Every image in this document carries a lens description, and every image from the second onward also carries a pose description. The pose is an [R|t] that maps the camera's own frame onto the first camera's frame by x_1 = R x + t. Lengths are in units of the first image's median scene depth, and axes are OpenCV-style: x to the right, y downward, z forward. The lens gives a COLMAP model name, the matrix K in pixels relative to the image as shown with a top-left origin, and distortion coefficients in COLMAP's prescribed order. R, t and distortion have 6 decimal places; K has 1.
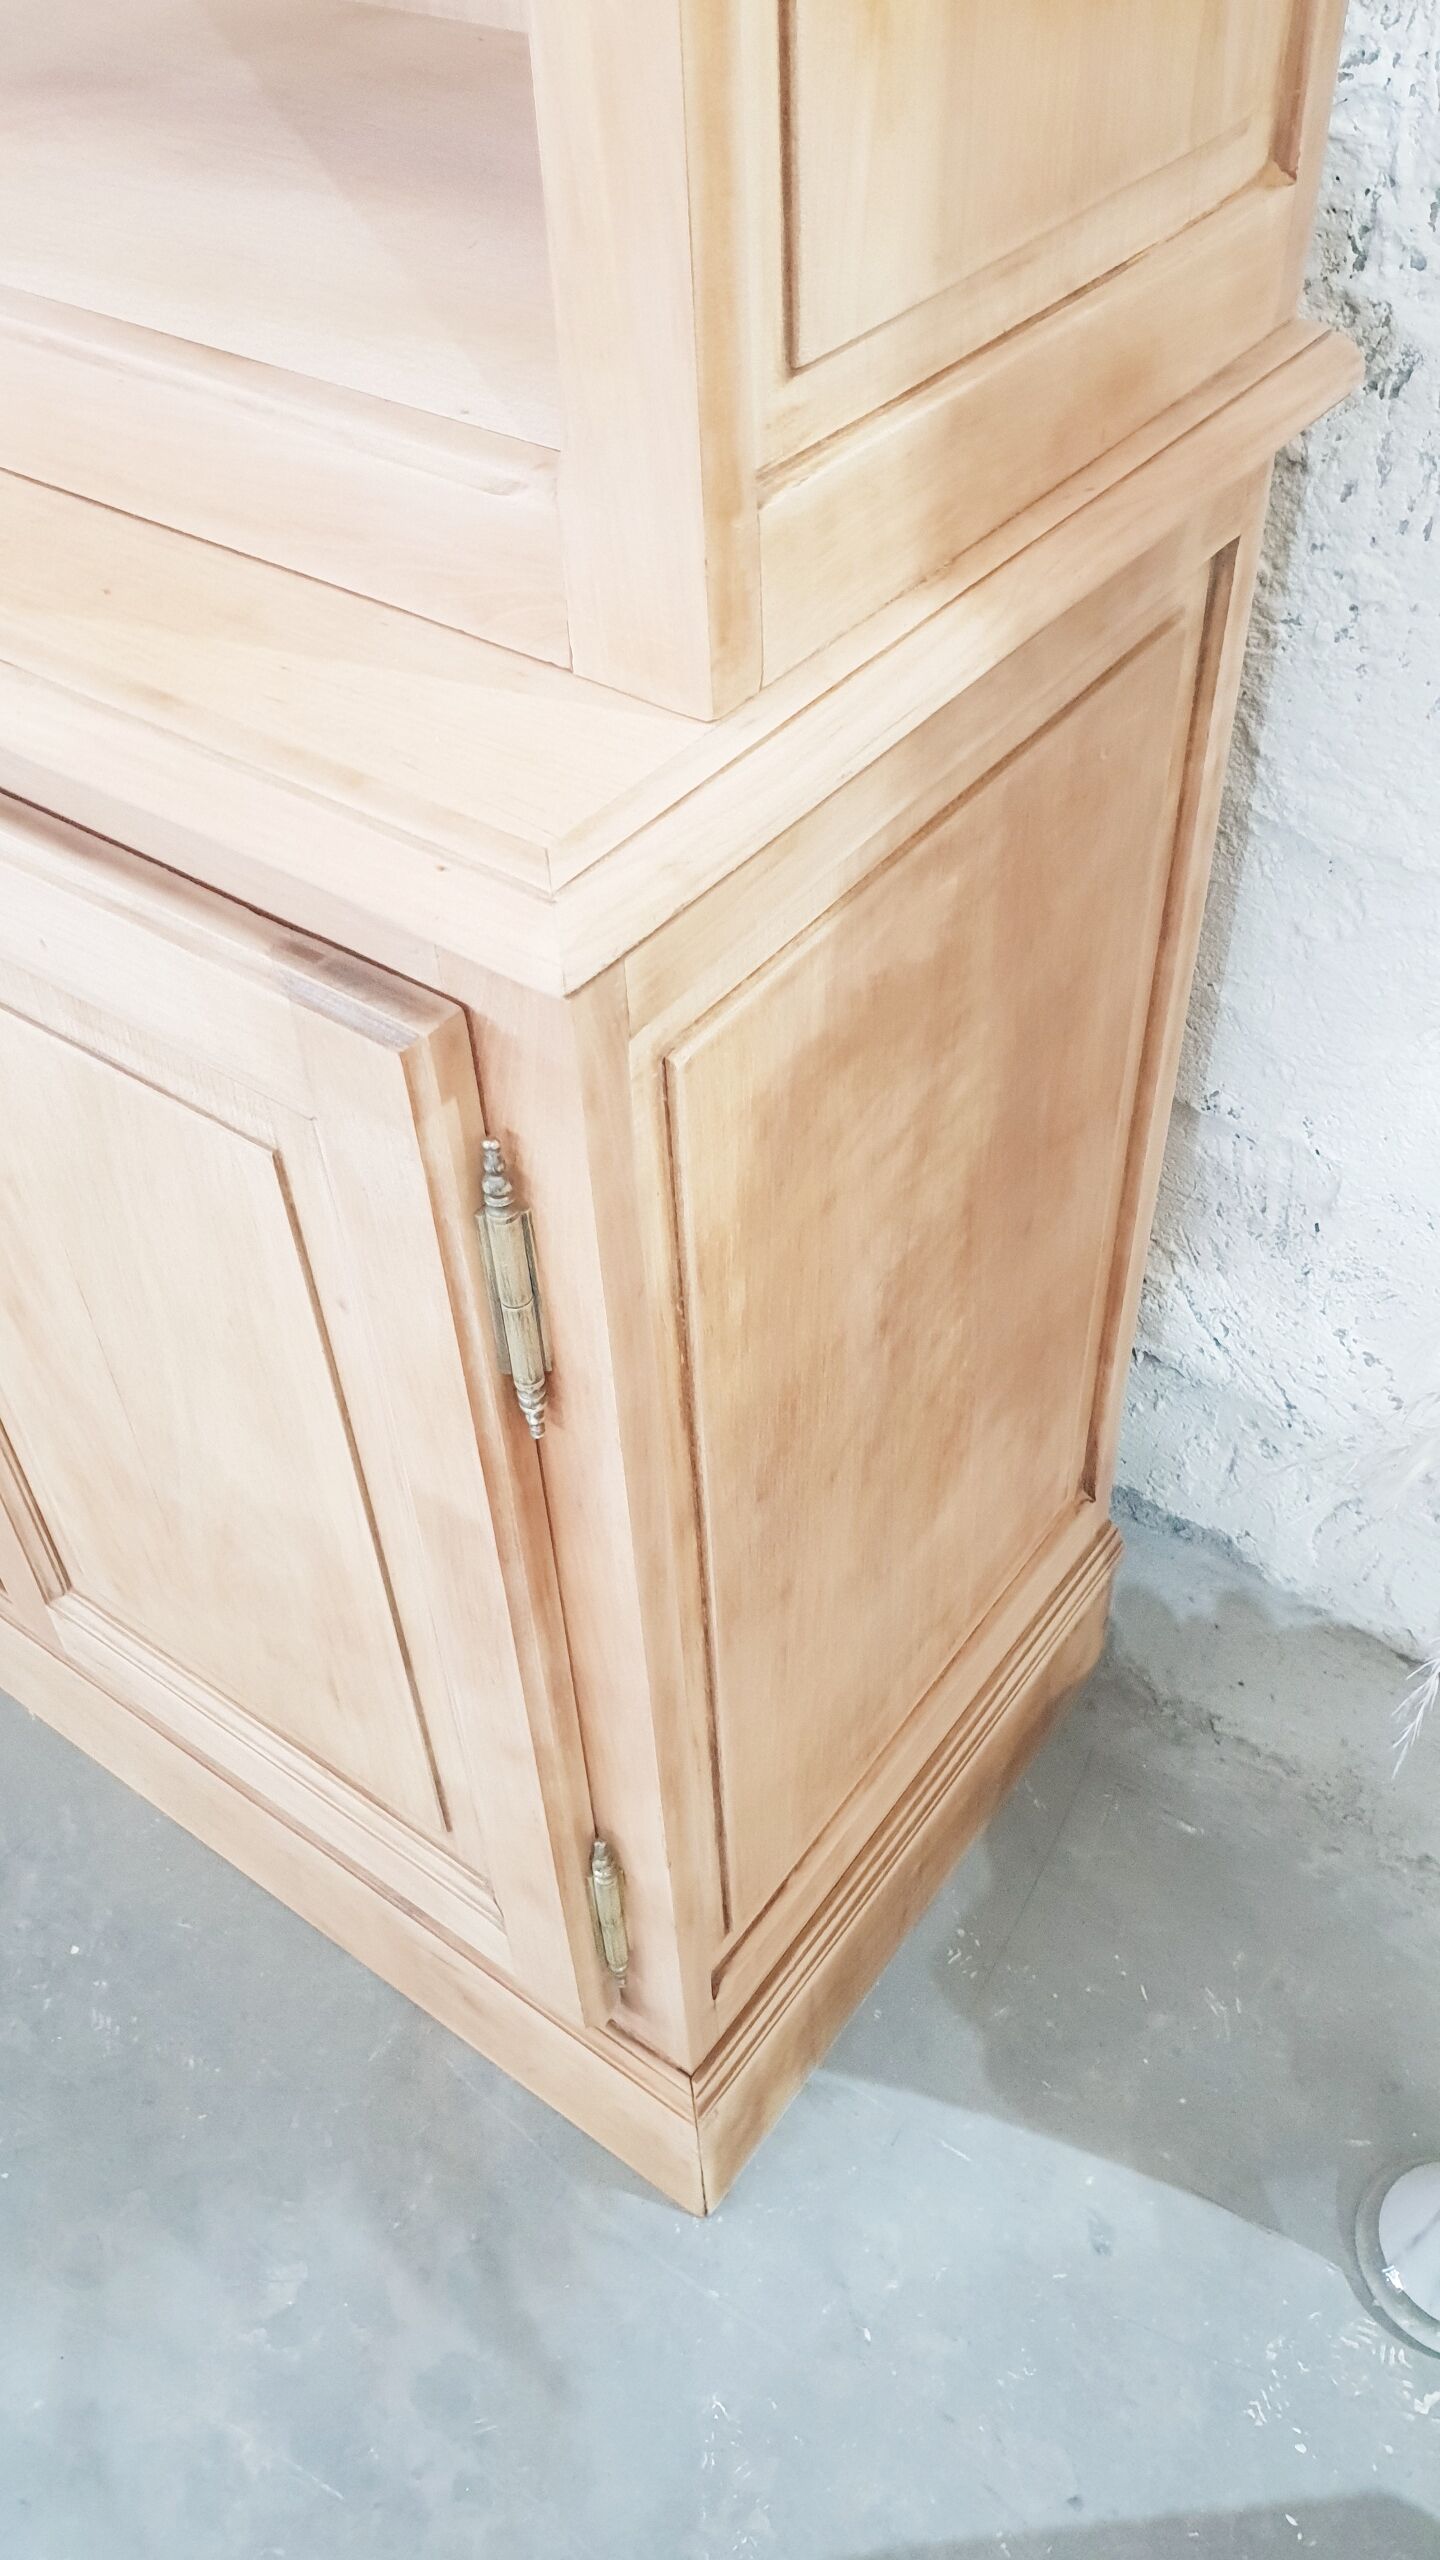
lens RADIAL K [[2023.5, 0, 770.0], [0, 2023.5, 1287.7], [0, 0, 1]] dist [-0.003510, -0.000084]
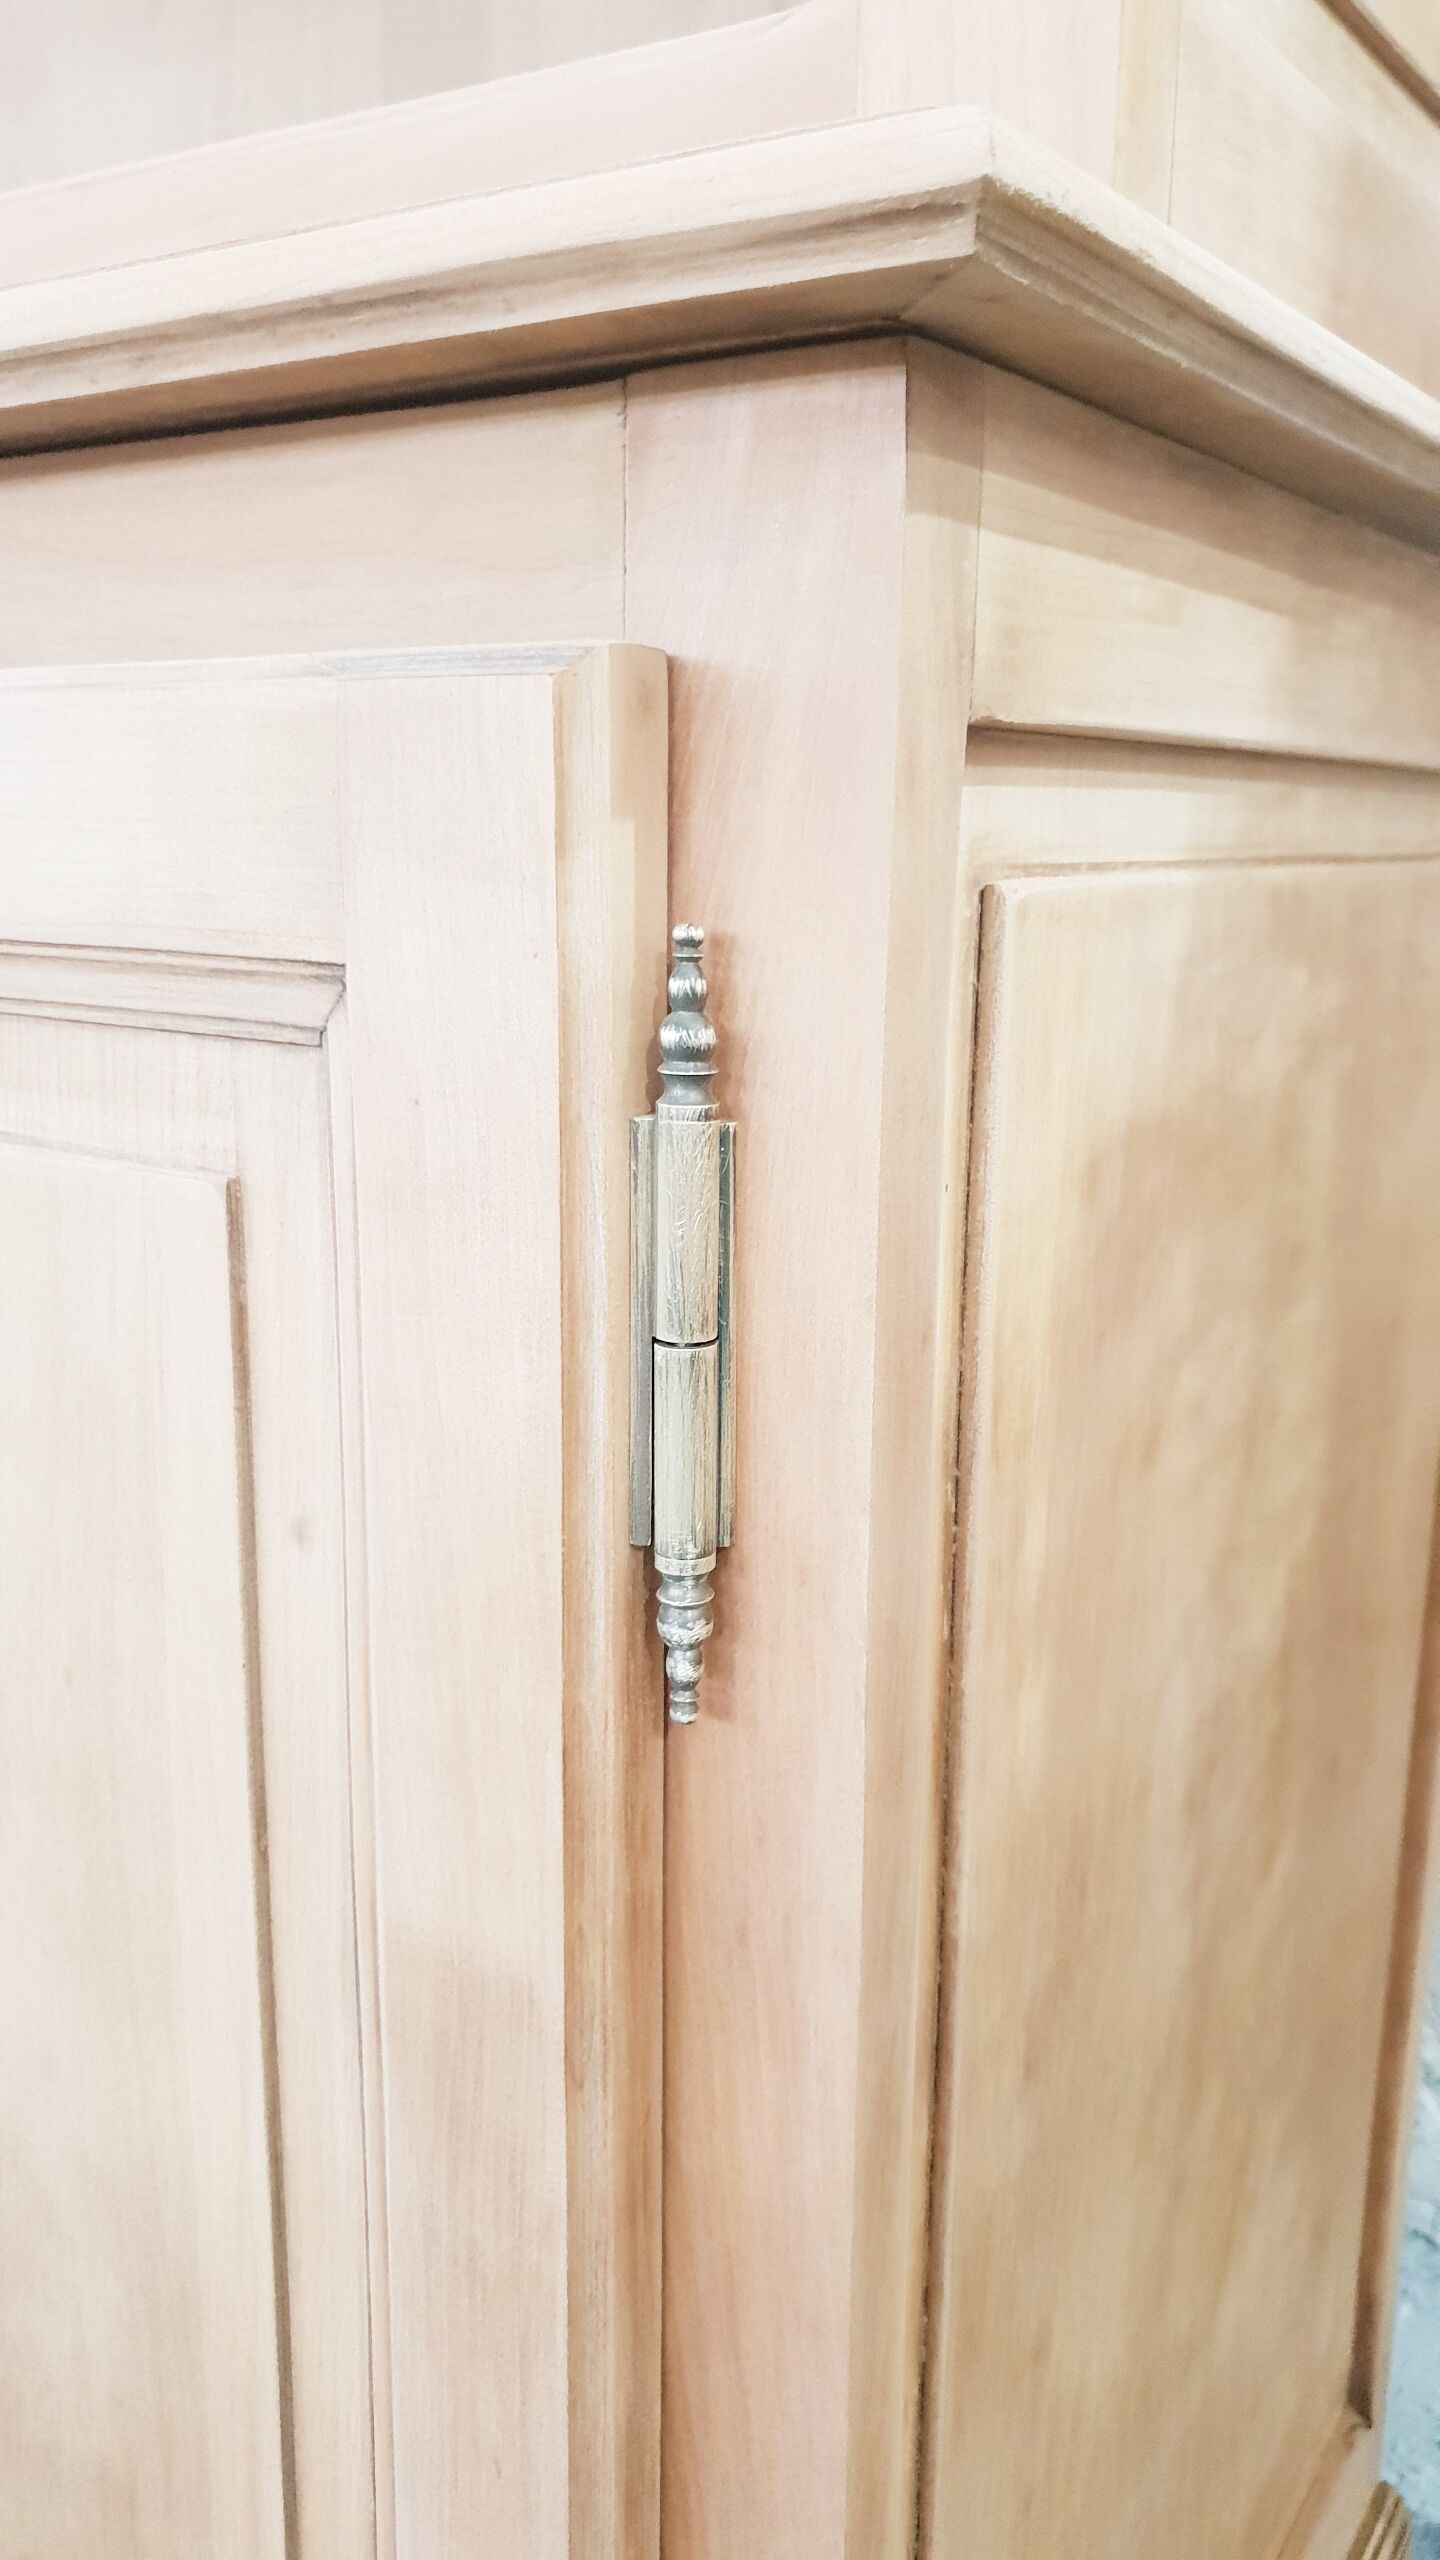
lens RADIAL K [[2005.4, 0, 720.0], [0, 2005.4, 1280.0], [0, 0, 1]] dist [-0.005284, -0.004209]
pose [[0.998807, 0.028031, 0.039986, -0.112849], [-0.002010, 0.841751, -0.539862, 0.215812], [-0.048791, 0.539137, 0.840803, 0.466528]]
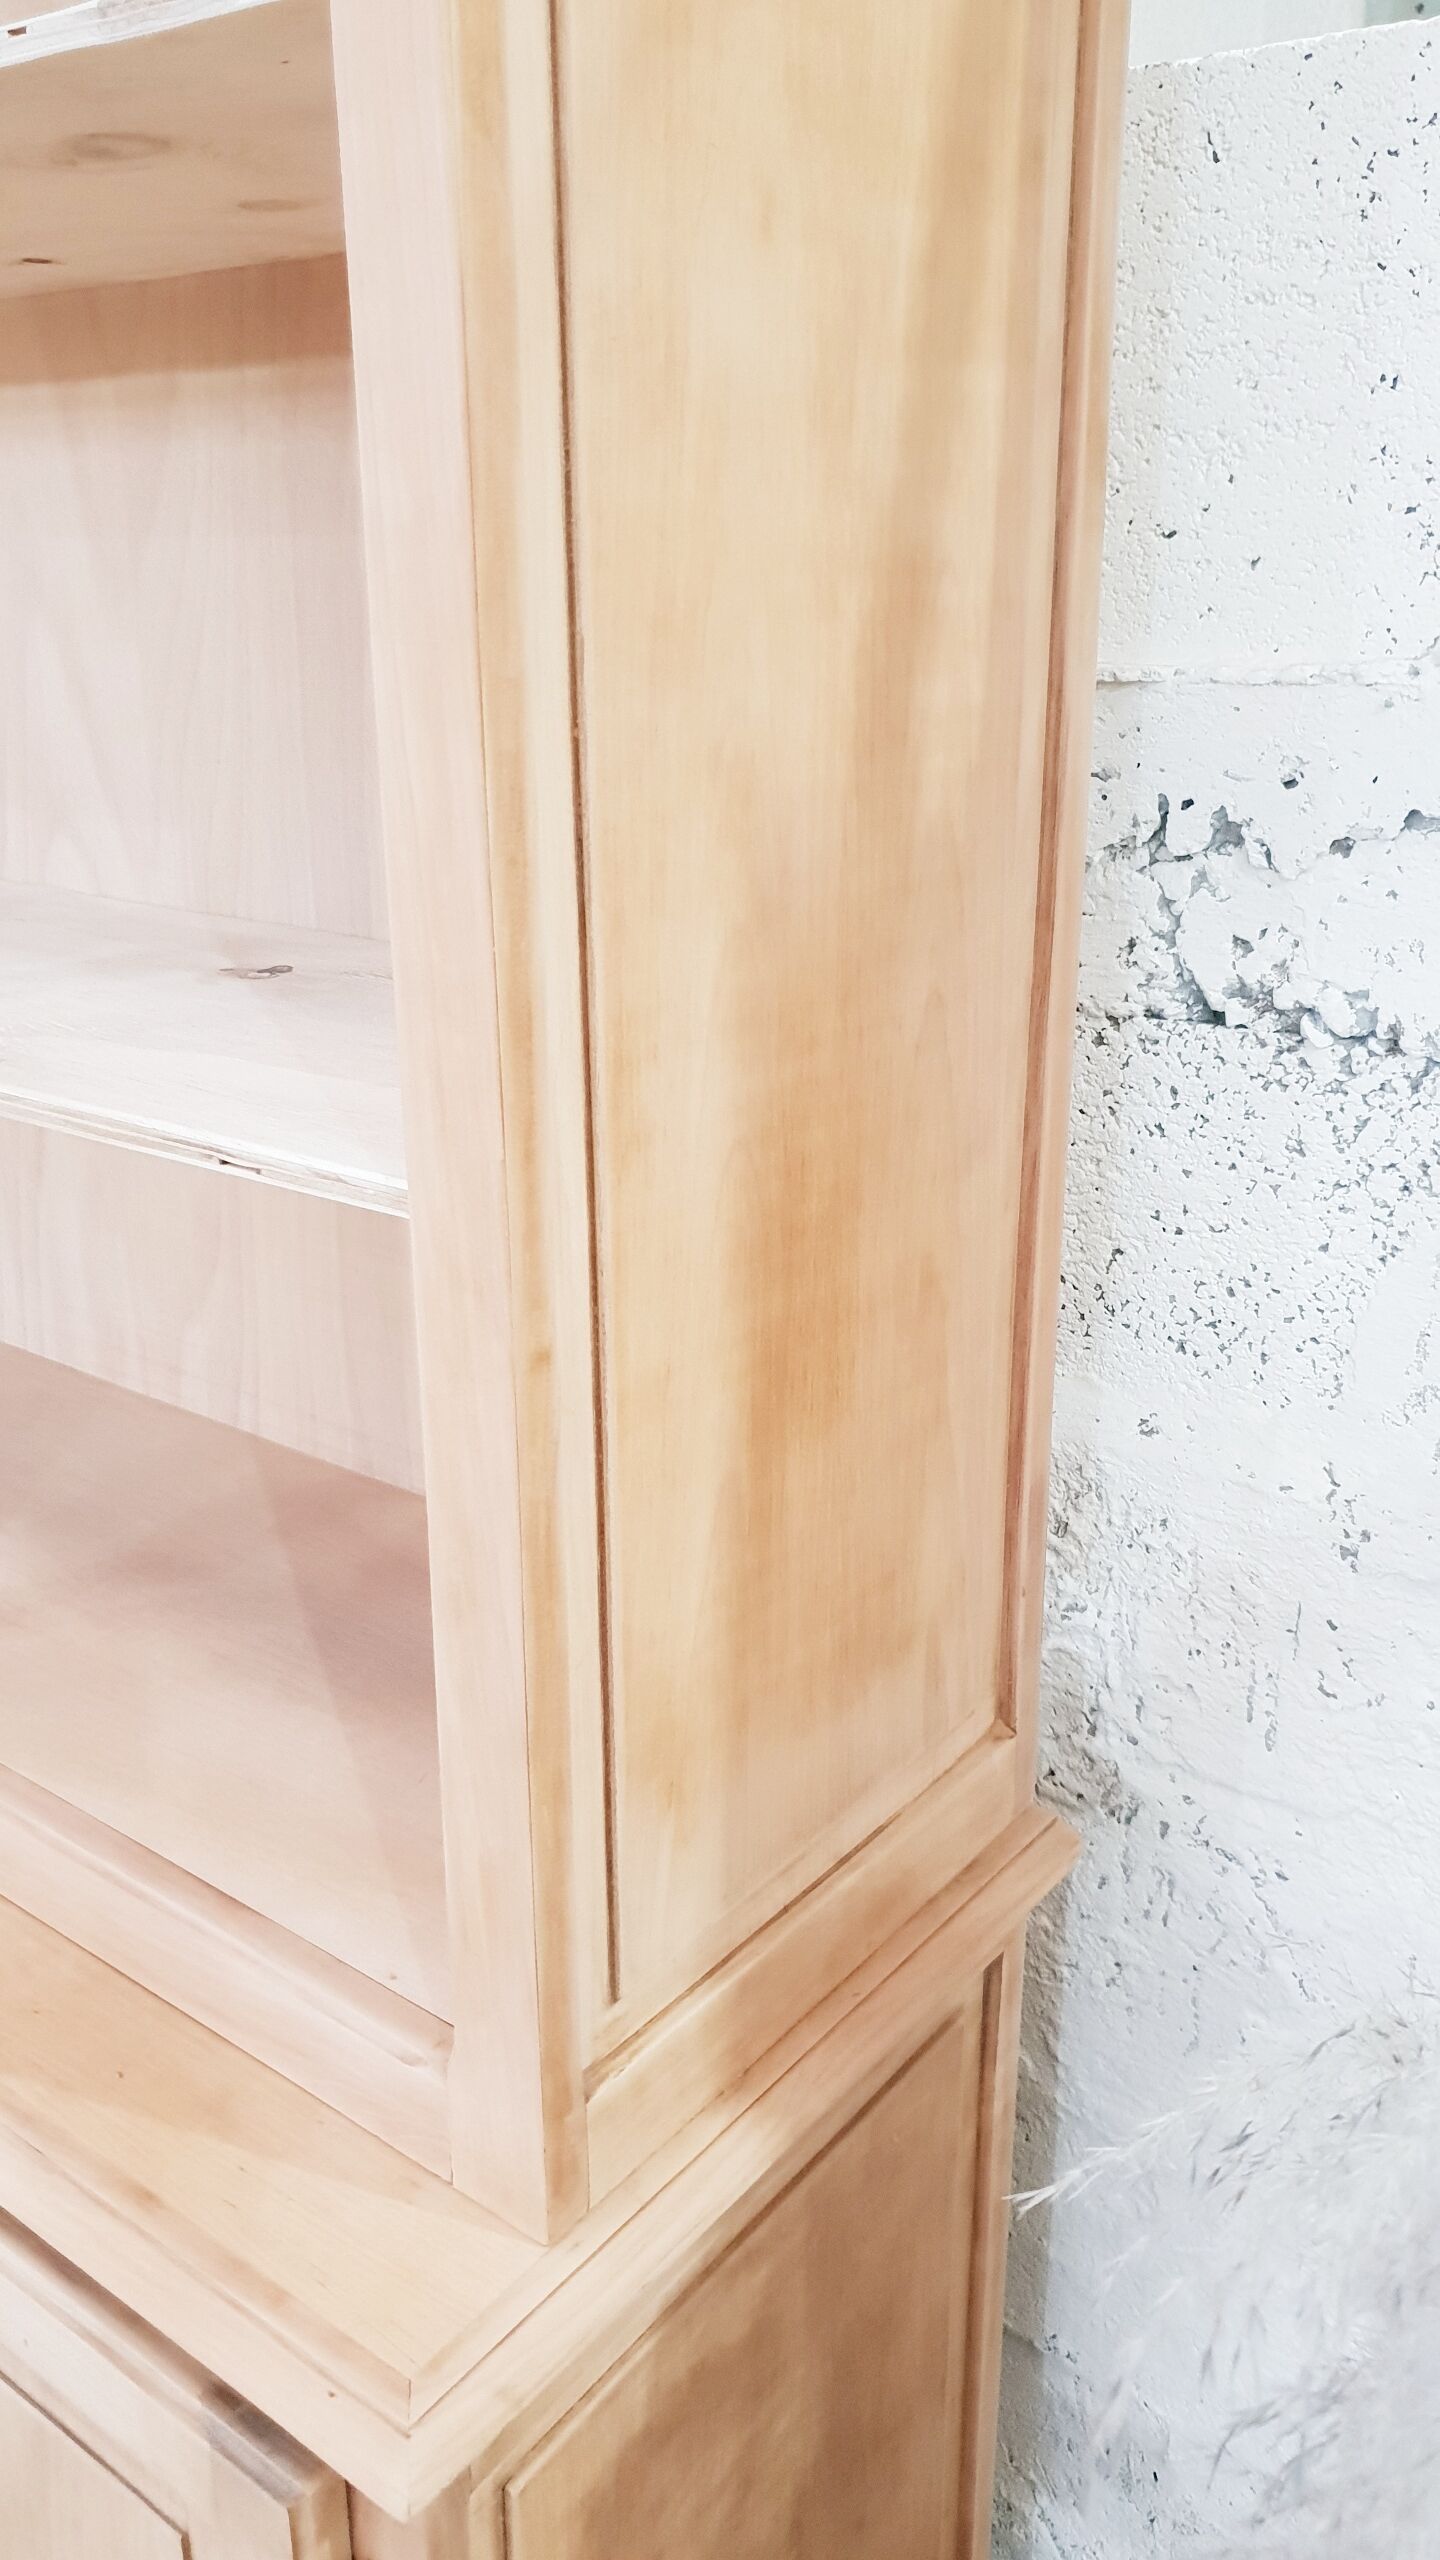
lens RADIAL K [[2013.3, 0, 720.0], [0, 2013.3, 1280.0], [0, 0, 1]] dist [0.000838, 0.007815]
pose [[0.999368, 0.027463, -0.022573, 0.068059], [-0.034501, 0.902355, -0.429610, -0.196913], [0.008570, 0.430117, 0.902732, -0.337709]]
